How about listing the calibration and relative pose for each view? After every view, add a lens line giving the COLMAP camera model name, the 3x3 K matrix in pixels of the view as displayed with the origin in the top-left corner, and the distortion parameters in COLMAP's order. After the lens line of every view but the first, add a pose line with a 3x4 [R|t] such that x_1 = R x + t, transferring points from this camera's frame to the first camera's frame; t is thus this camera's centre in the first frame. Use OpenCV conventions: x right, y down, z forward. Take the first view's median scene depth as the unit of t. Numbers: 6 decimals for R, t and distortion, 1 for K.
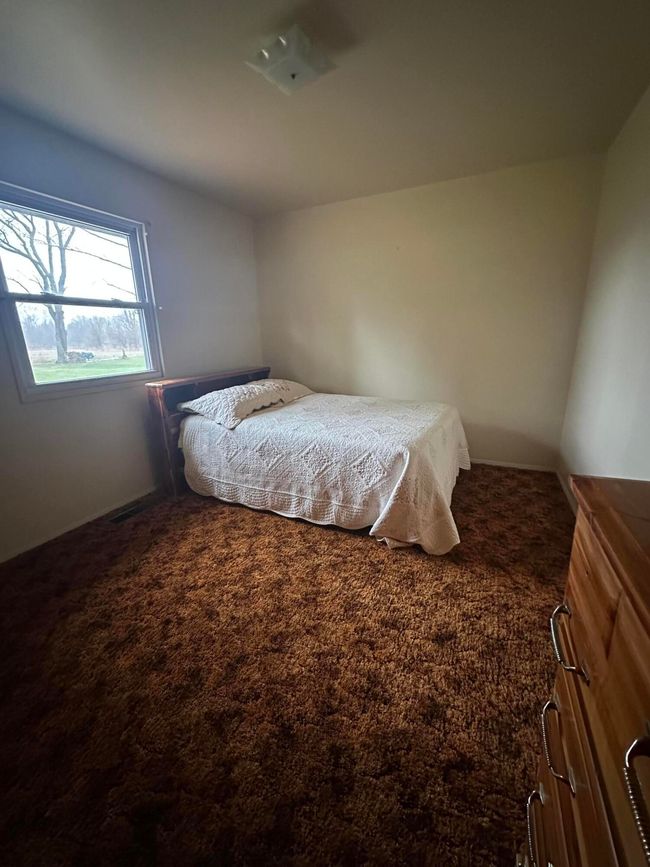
lens RADIAL K [[349.8, 0, 322.6], [0, 349.8, 432.5], [0, 0, 1]] dist [-0.001711, -0.000069]
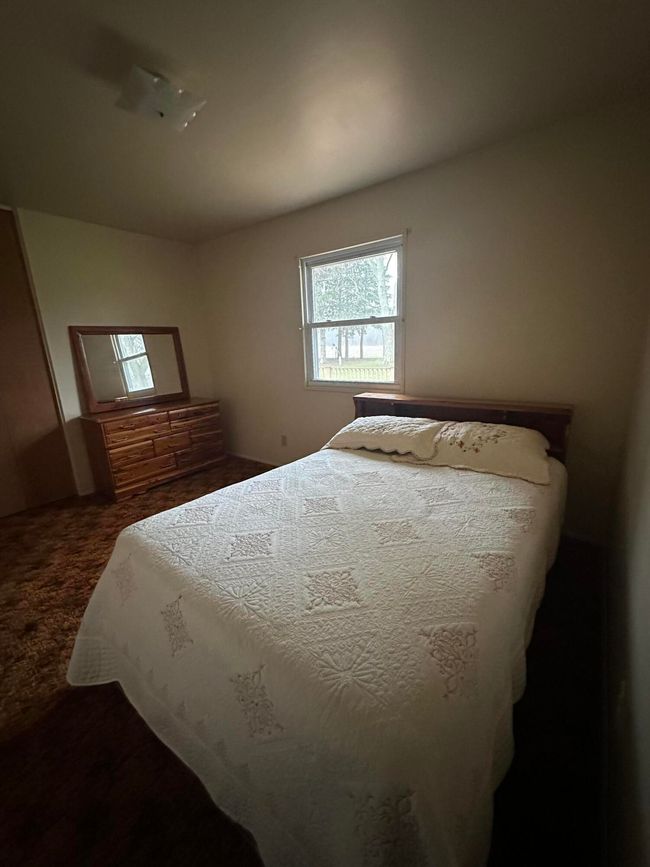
lens RADIAL K [[349.8, 0, 323.8], [0, 349.8, 434.1], [0, 0, 1]] dist [-0.001711, -0.000069]
pose [[-0.197606, 0.274811, -0.940973, 0.574143], [-0.227620, 0.920802, 0.316721, -0.329518], [0.953489, 0.276771, -0.119404, 1.014995]]
